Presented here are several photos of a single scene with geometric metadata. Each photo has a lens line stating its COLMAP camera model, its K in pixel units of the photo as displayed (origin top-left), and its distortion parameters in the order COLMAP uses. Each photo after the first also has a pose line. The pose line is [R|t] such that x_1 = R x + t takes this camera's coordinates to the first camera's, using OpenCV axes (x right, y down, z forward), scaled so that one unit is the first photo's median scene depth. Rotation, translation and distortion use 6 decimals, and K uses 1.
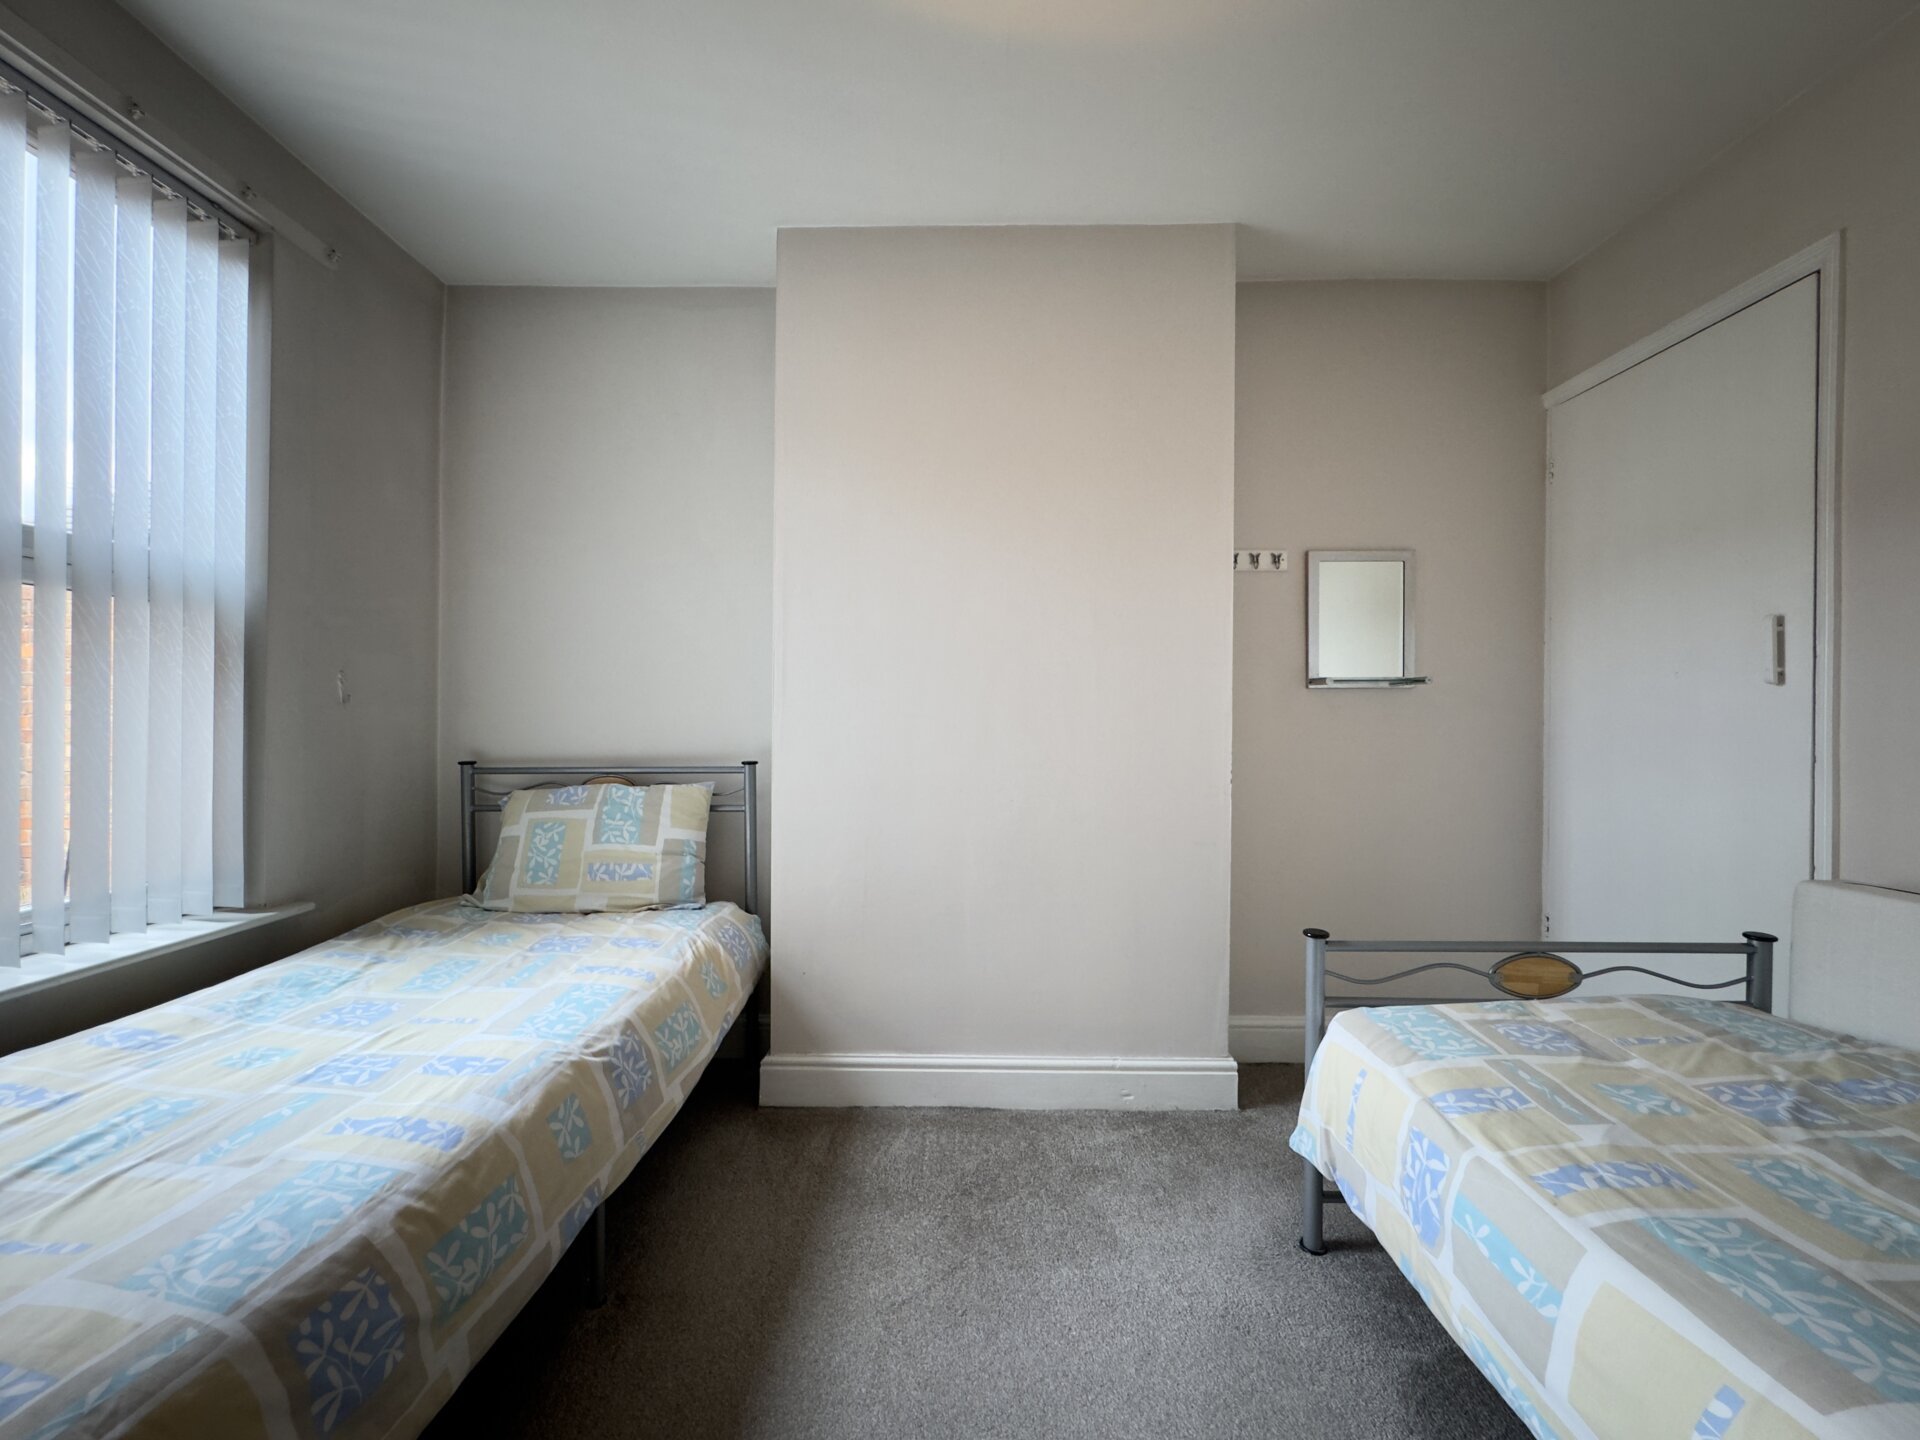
lens RADIAL K [[761.4, 0, 964.0], [0, 761.4, 720.1], [0, 0, 1]] dist [-0.004348, 0.000804]
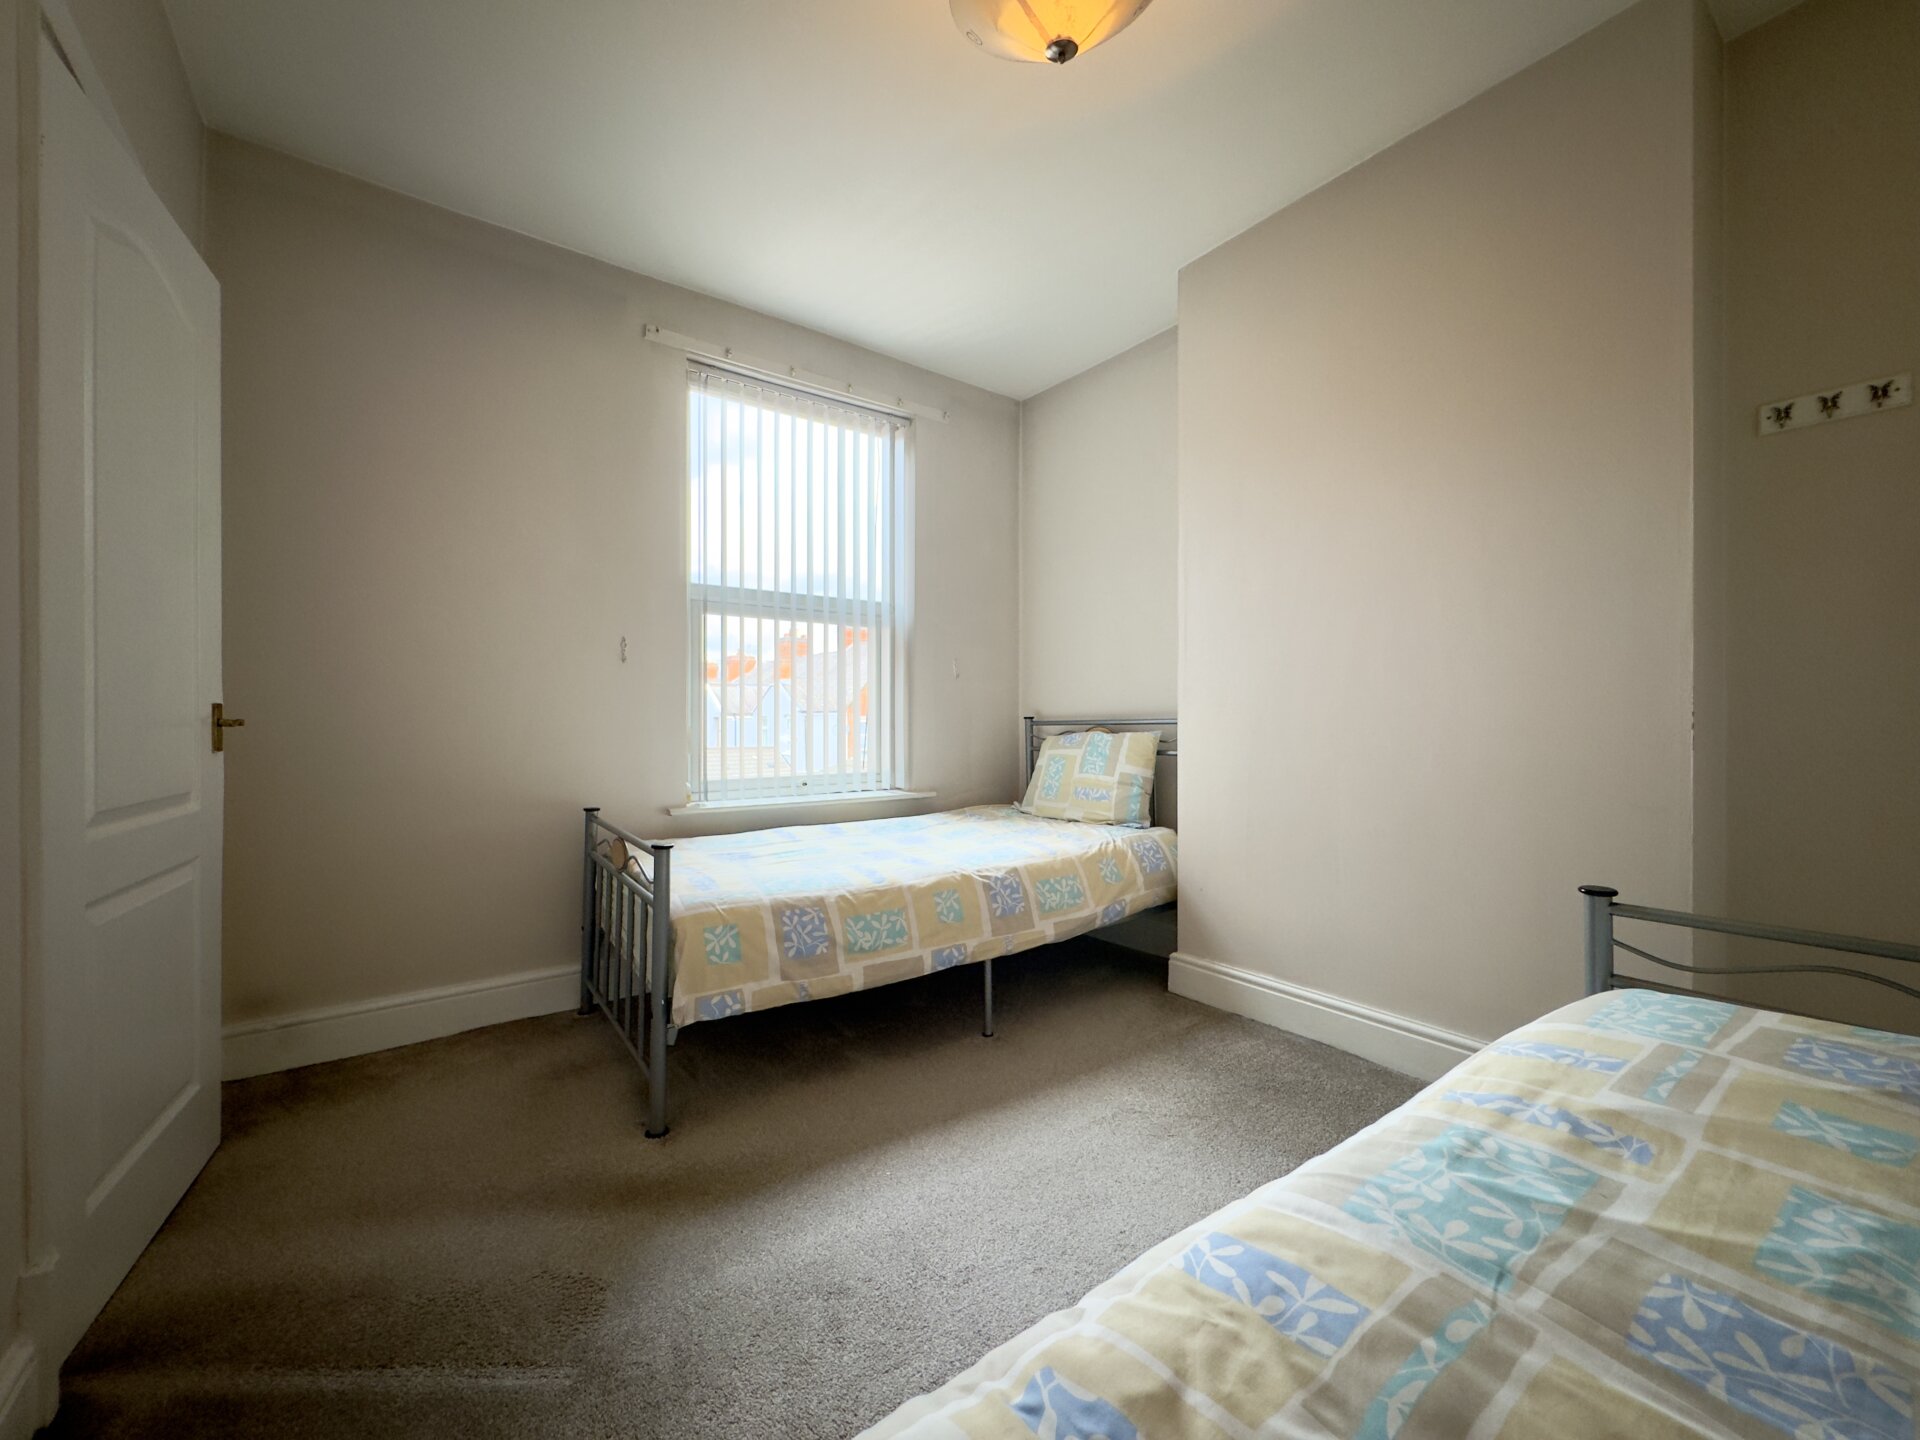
lens RADIAL K [[761.4, 0, 967.6], [0, 761.4, 722.4], [0, 0, 1]] dist [-0.004348, 0.000804]
pose [[0.606484, -0.004090, -0.795085, 0.510822], [0.003748, 0.999990, -0.002284, 0.075363], [0.795087, -0.001595, 0.606494, -0.002270]]
